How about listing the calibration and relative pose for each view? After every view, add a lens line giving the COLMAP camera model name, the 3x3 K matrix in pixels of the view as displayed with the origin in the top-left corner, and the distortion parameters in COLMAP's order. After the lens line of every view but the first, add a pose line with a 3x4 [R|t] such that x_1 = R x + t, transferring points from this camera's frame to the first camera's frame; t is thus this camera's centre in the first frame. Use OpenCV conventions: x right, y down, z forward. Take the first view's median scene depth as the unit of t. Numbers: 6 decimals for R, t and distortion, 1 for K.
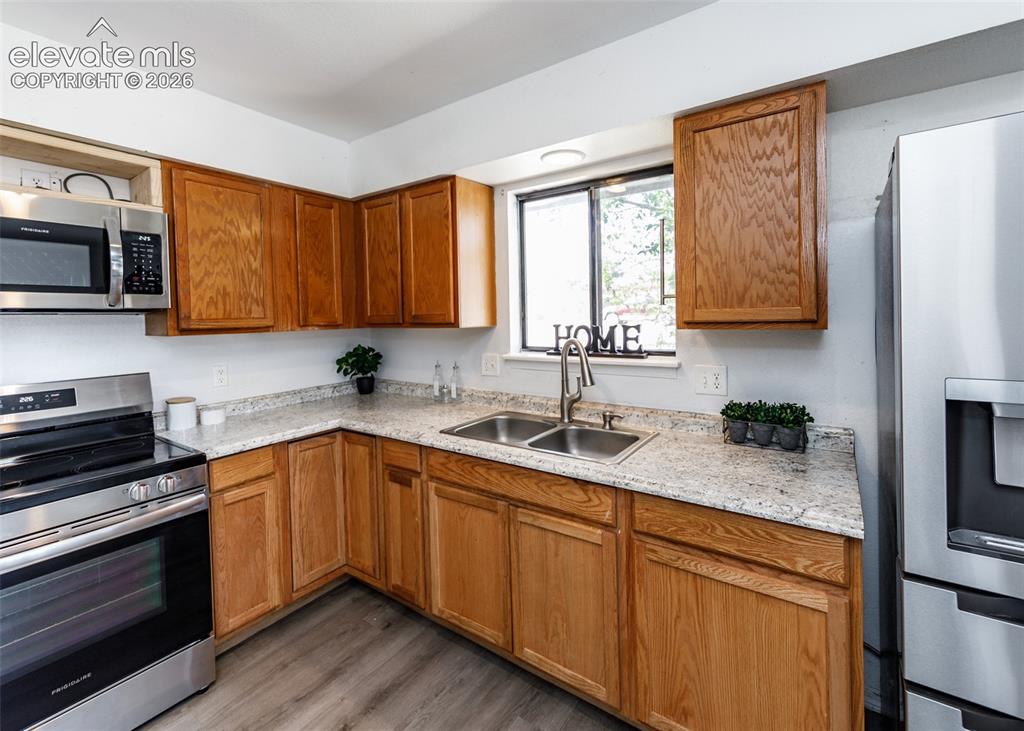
lens RADIAL K [[439.4, 0, 548.1], [0, 439.4, 324.3], [0, 0, 1]] dist [0.002208, -0.000251]
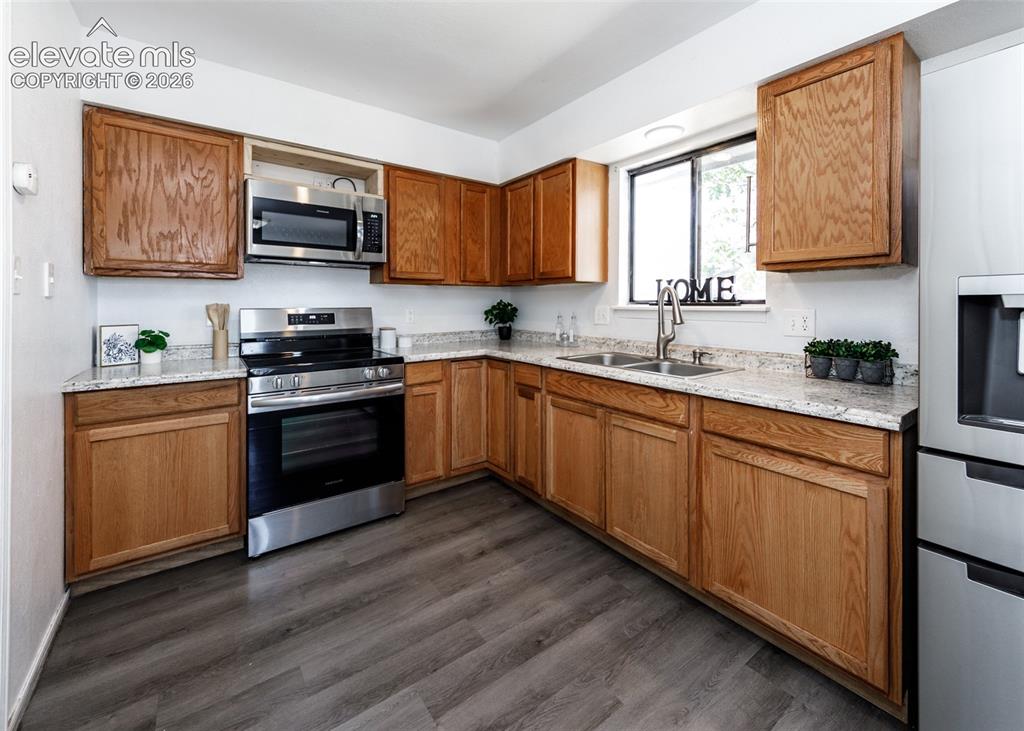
lens RADIAL K [[425.0, 0, 527.8], [0, 425.0, 304.4], [0, 0, 1]] dist [0.000704, -0.000125]
pose [[0.939680, 0.025563, -0.341098, 0.103614], [-0.030436, 0.999497, -0.008942, 0.114567], [0.340698, 0.018784, 0.939985, -0.213390]]
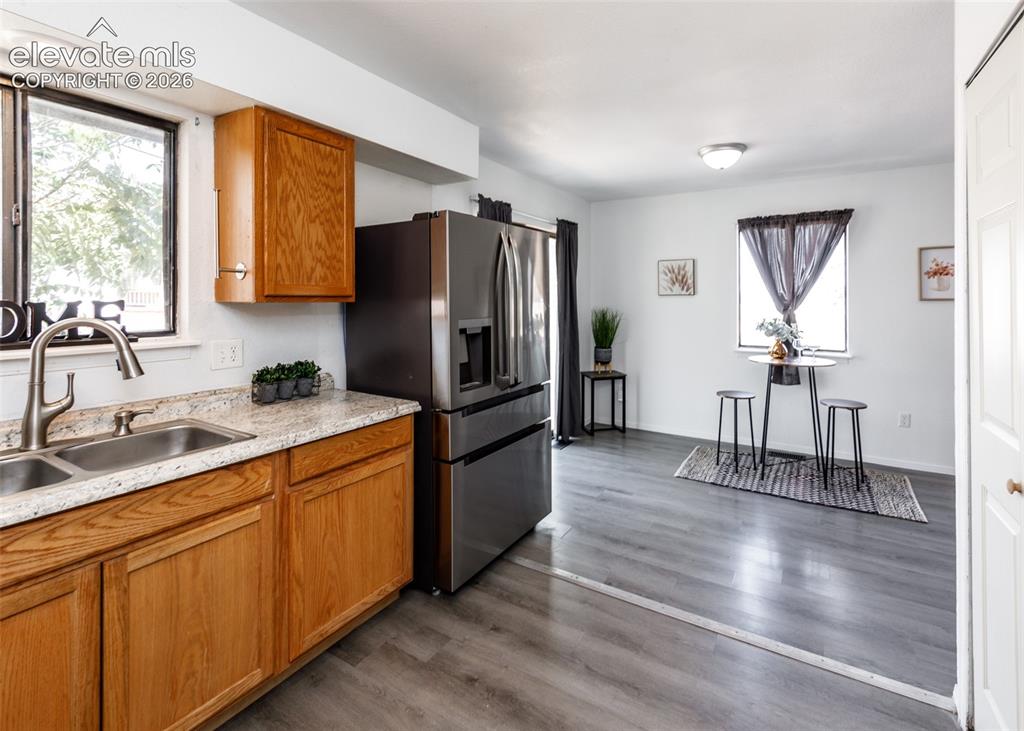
lens RADIAL K [[488.0, 0, 514.1], [0, 488.0, 294.8], [0, 0, 1]] dist [0.001596, 0.000195]
pose [[-0.012370, 0.026823, 0.999564, -0.804163], [0.017814, 0.999487, -0.026601, 0.031800], [-0.999765, 0.017477, -0.012842, 0.355378]]
